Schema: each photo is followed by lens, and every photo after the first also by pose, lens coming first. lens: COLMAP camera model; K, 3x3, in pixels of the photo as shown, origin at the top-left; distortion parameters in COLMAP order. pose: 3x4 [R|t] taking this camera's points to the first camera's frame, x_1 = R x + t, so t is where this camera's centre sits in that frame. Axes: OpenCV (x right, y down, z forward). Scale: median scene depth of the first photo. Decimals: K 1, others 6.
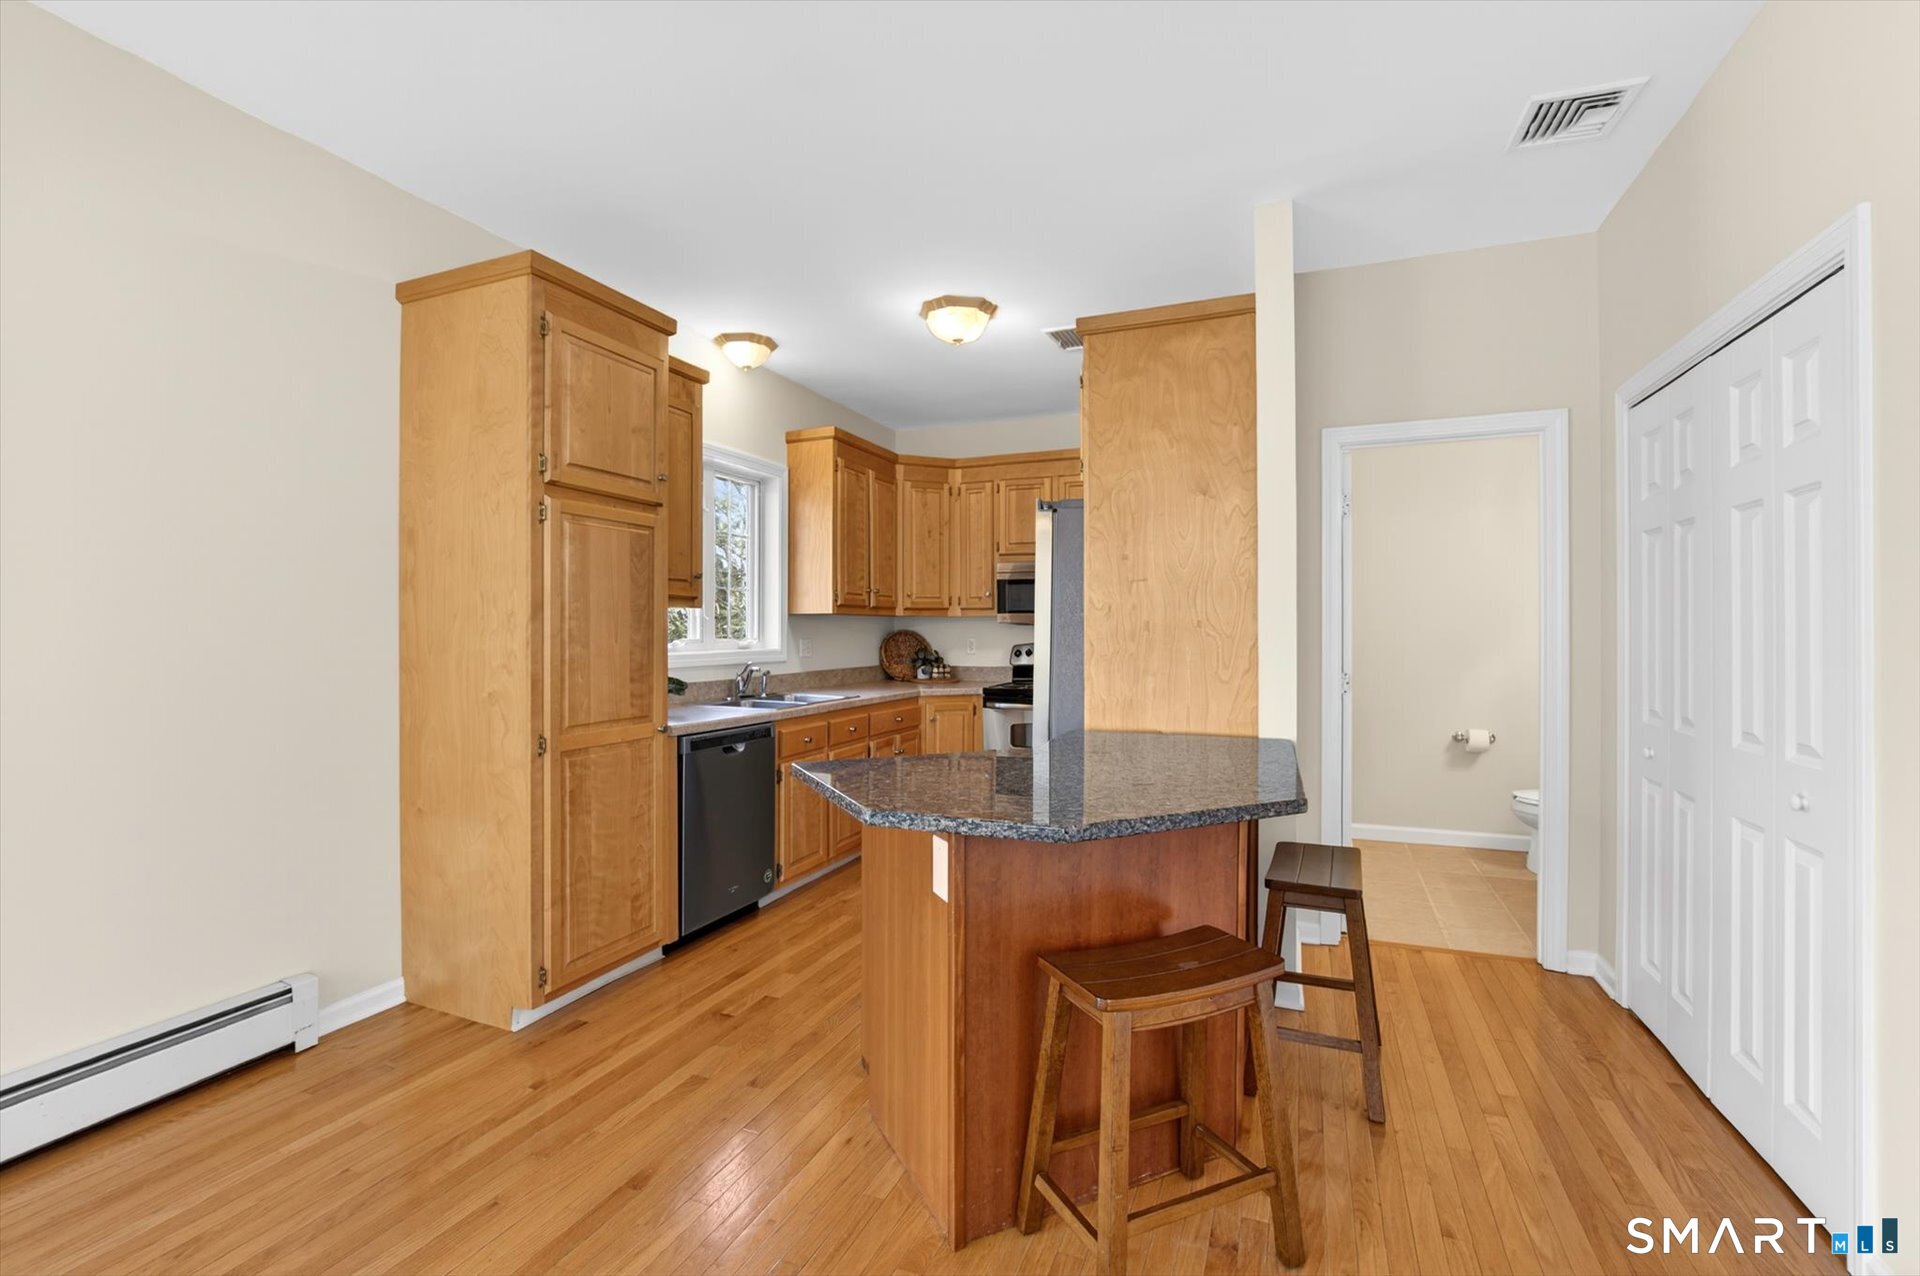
lens RADIAL K [[850.2, 0, 957.1], [0, 850.2, 631.7], [0, 0, 1]] dist [-0.025714, 0.006519]
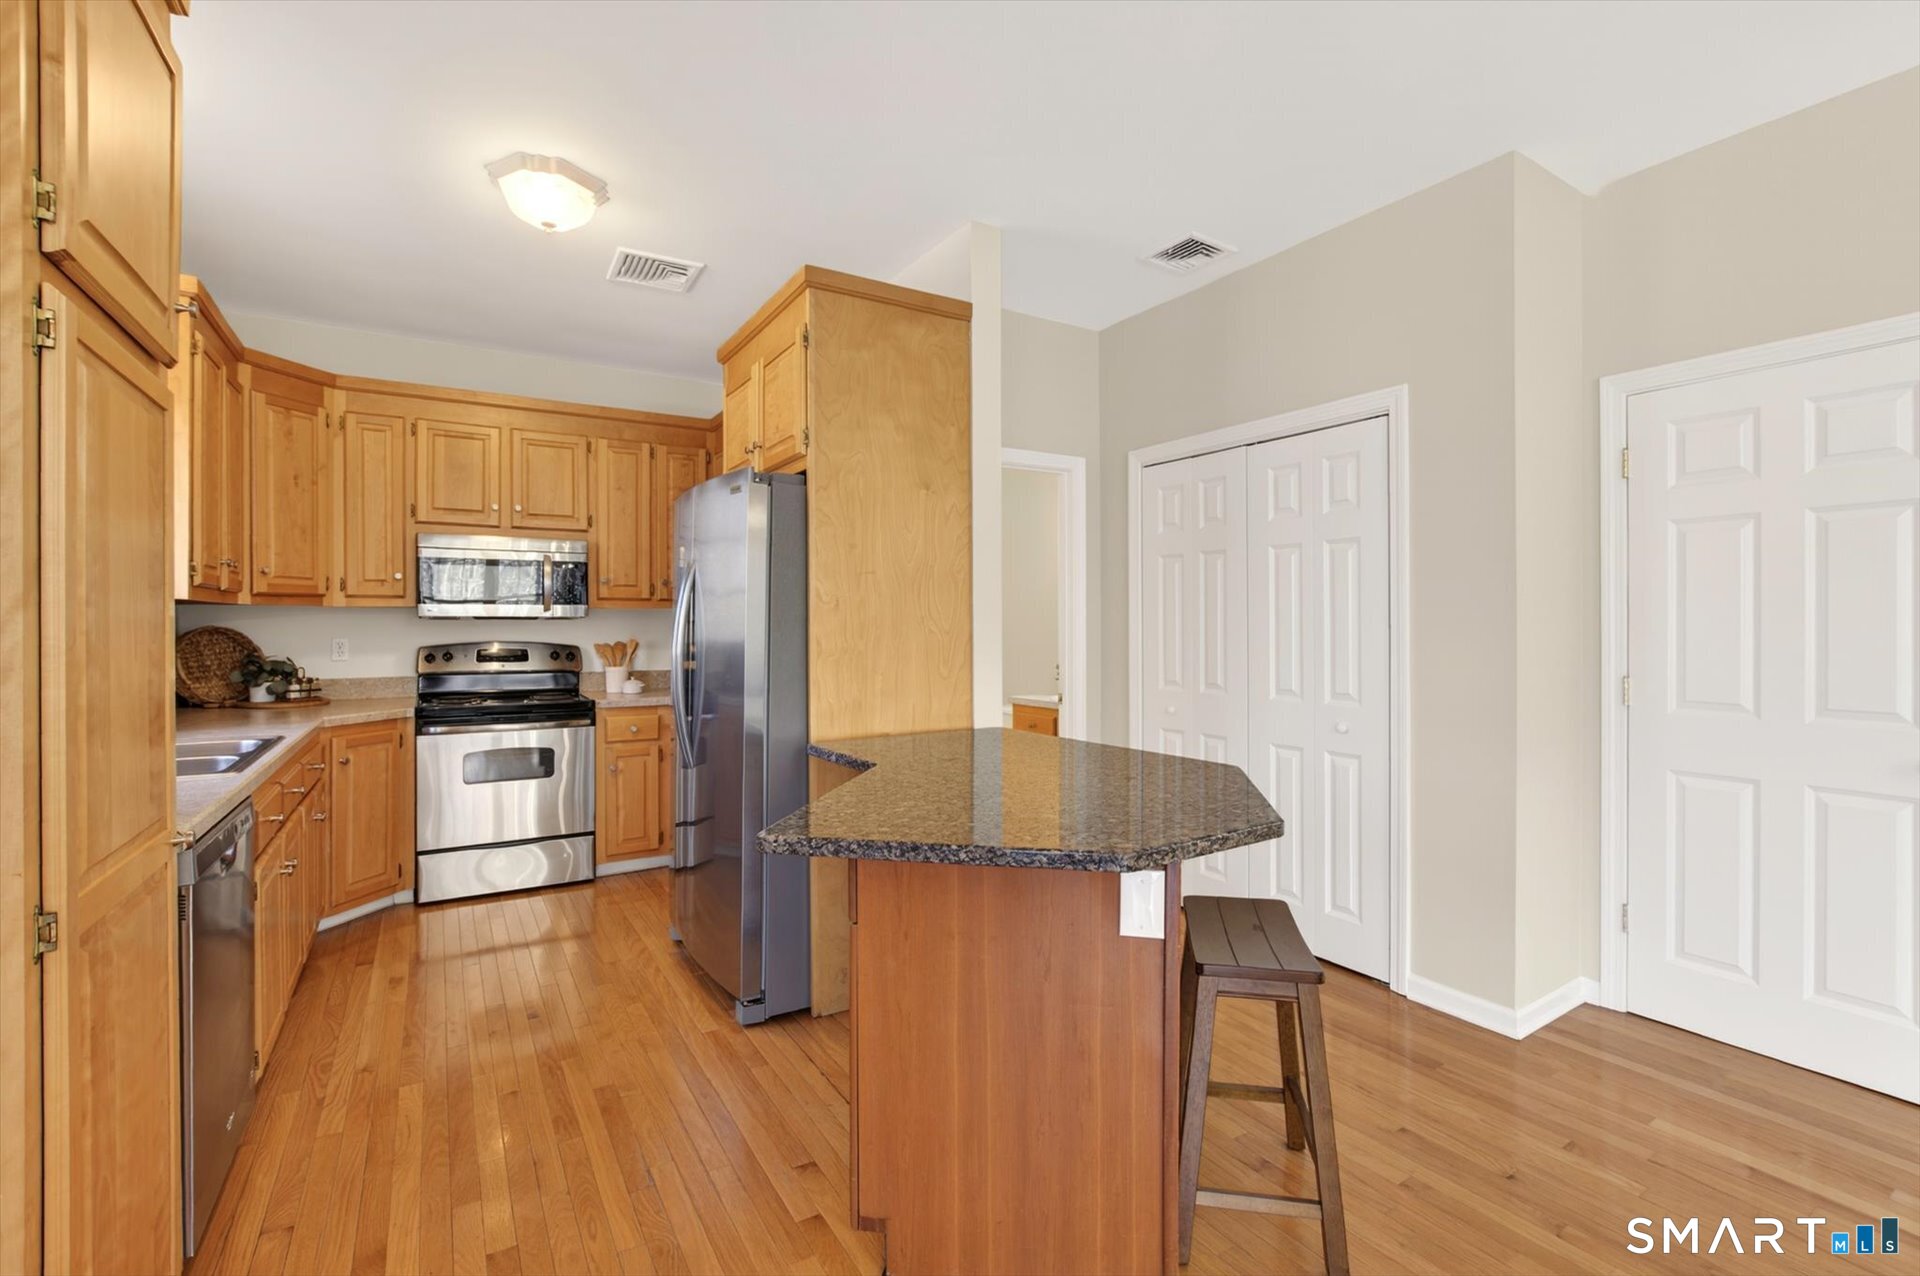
lens RADIAL K [[850.2, 0, 964.9], [0, 850.2, 628.9], [0, 0, 1]] dist [-0.025714, 0.006519]
pose [[0.580129, -0.006359, 0.814499, -0.372894], [0.003545, 0.999980, 0.005283, -0.002785], [-0.814517, -0.000177, 0.580140, 0.294509]]
